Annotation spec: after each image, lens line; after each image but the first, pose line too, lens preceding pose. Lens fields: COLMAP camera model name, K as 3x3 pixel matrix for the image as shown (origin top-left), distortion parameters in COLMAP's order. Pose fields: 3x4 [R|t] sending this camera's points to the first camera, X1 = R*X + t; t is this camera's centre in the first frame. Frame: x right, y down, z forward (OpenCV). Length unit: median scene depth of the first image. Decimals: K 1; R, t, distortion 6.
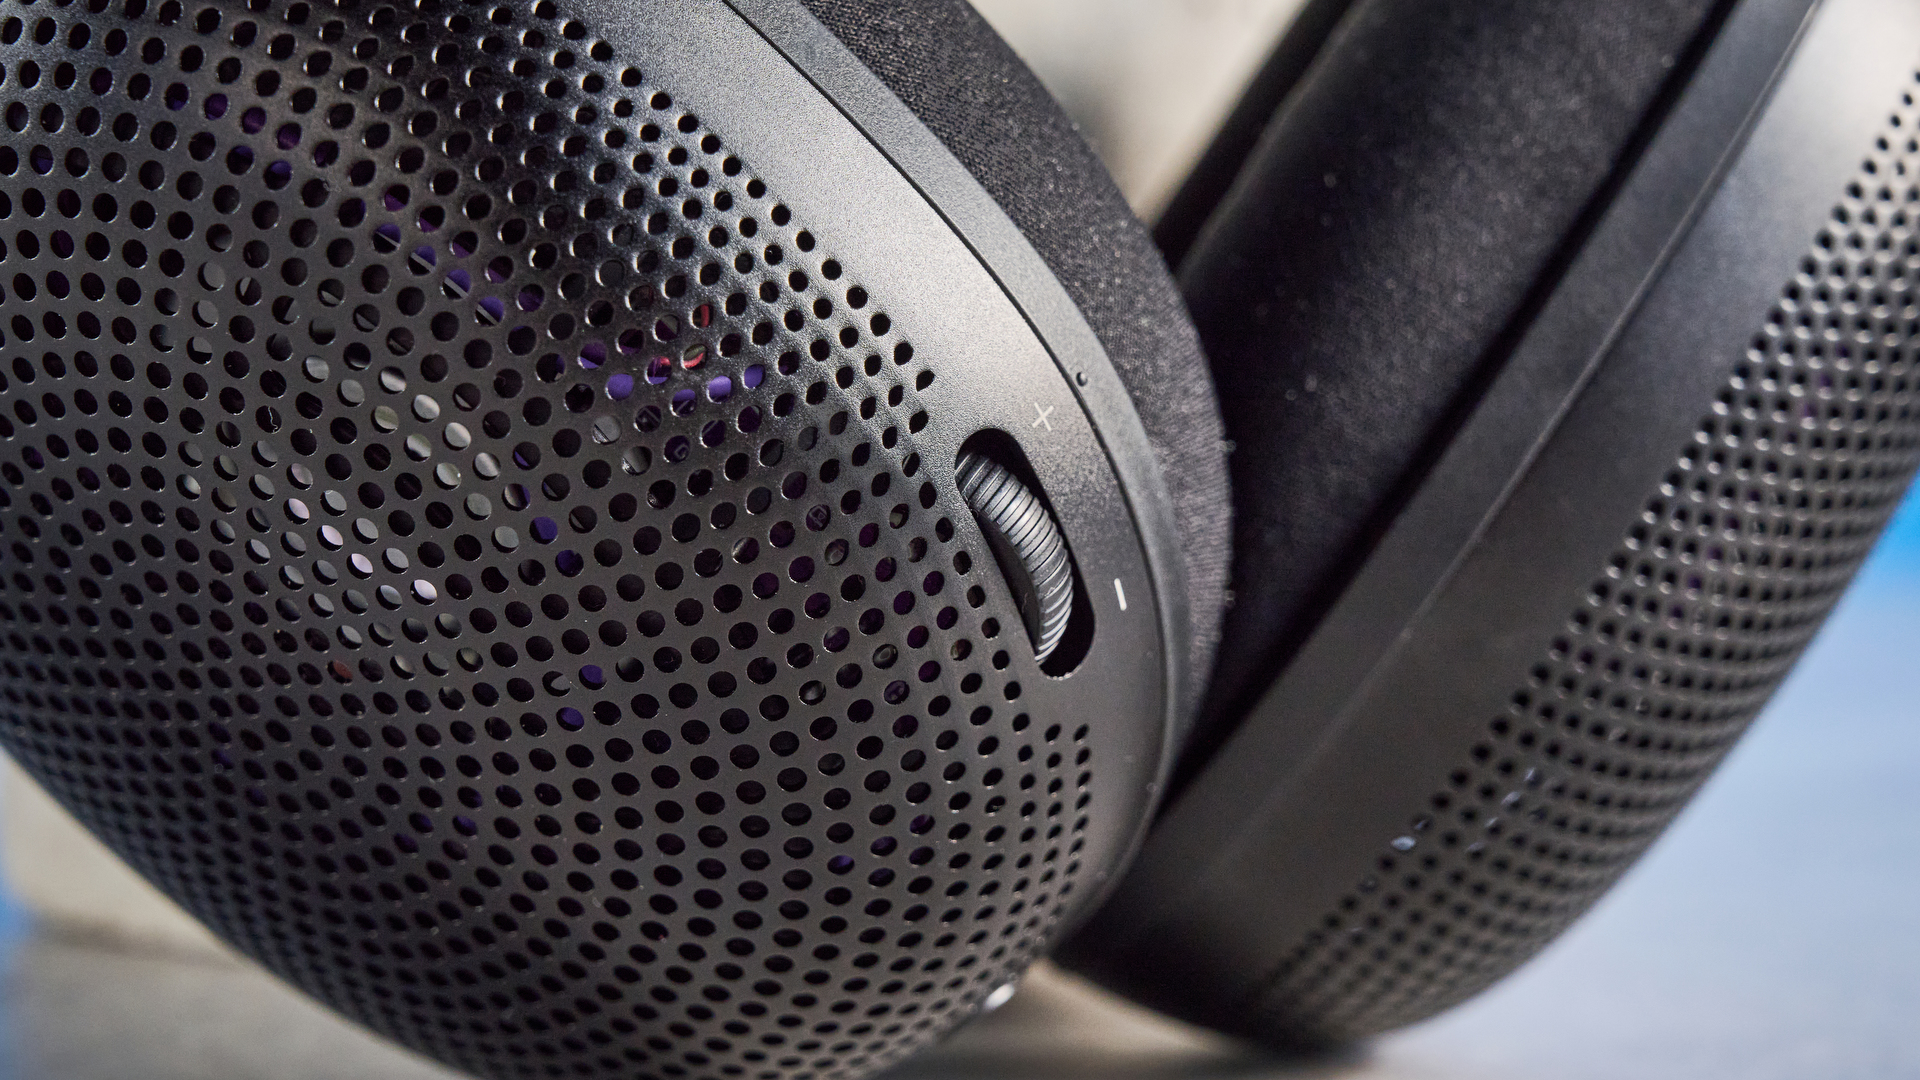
lens RADIAL K [[4885.1, 0, 960.0], [0, 4885.1, 540.0], [0, 0, 1]] dist [-0.226587, -0.046427]
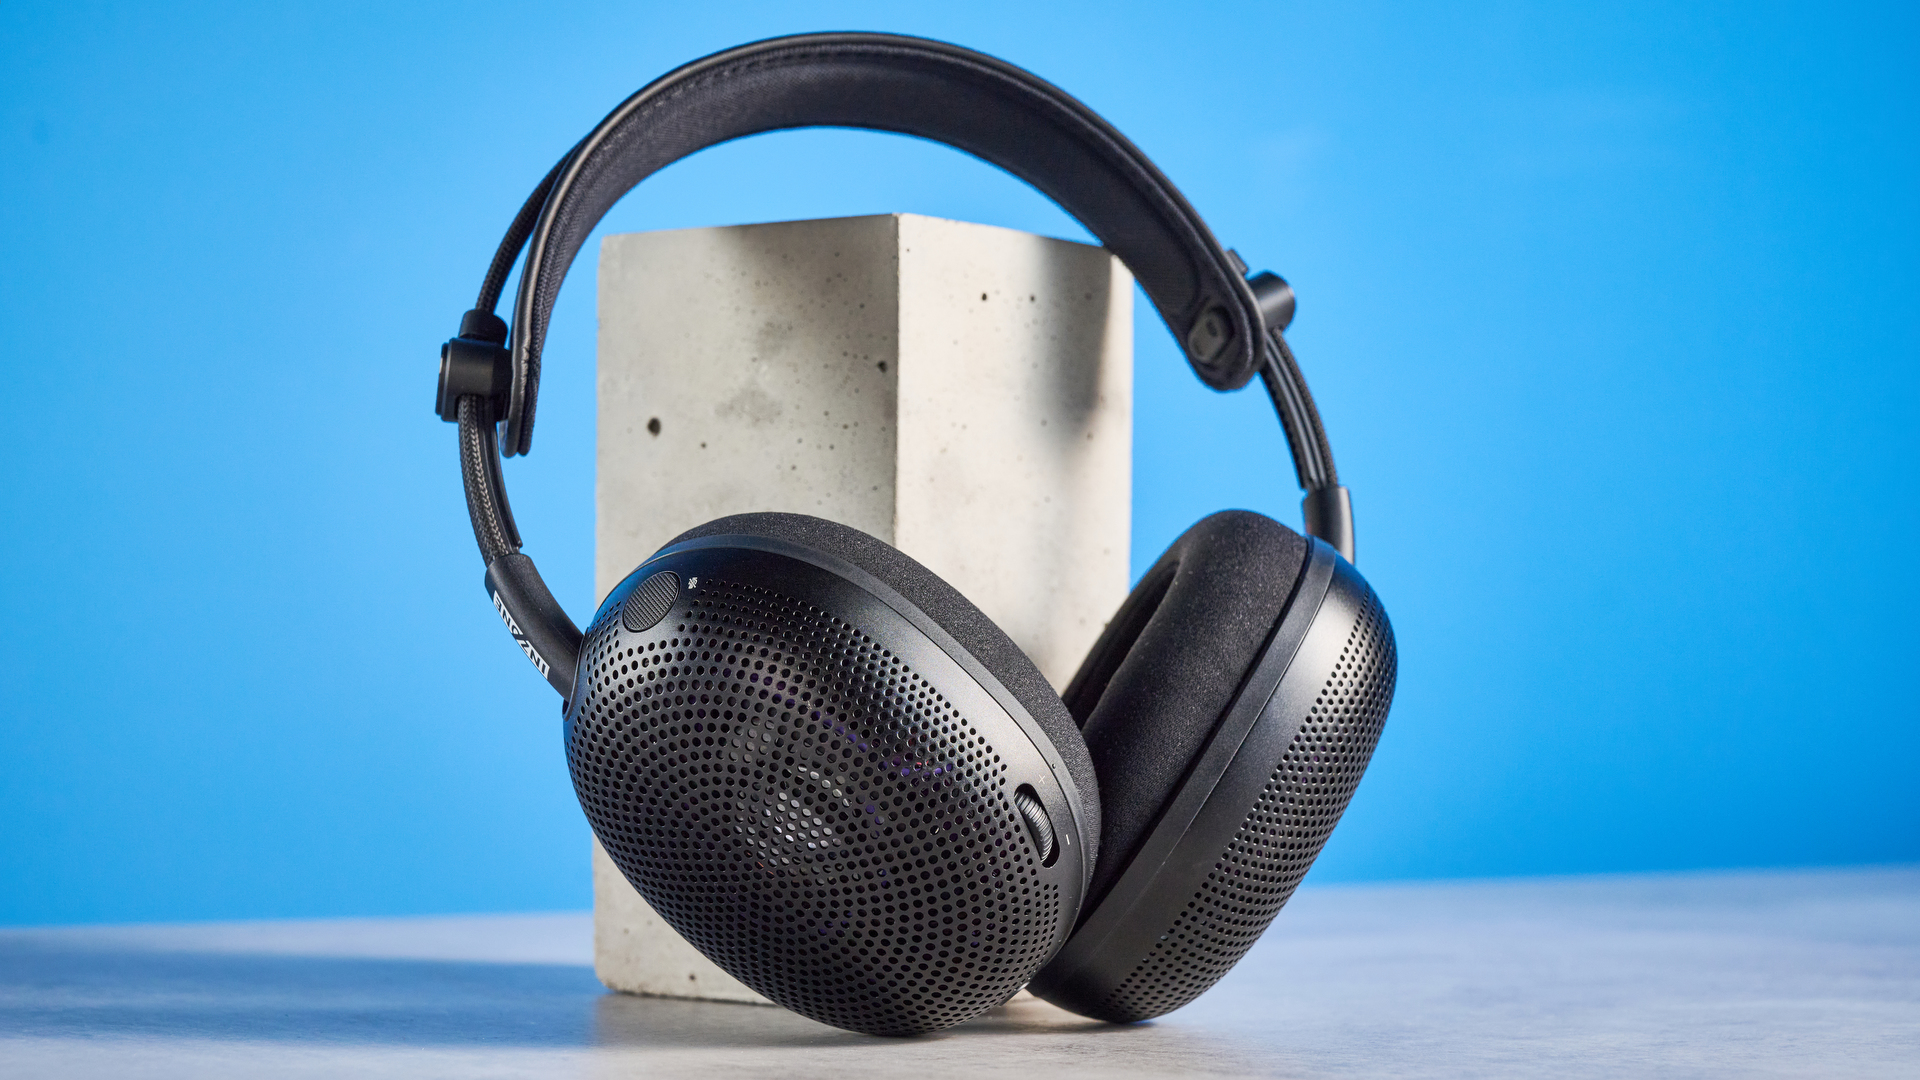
lens RADIAL K [[4885.1, 0, 960.0], [0, 4885.1, 540.0], [0, 0, 1]] dist [-0.226587, -0.046427]
pose [[0.997530, -0.018612, 0.067725, -0.234310], [0.024149, 0.996349, -0.081884, 0.072618], [-0.065954, 0.083317, 0.994338, -1.987310]]
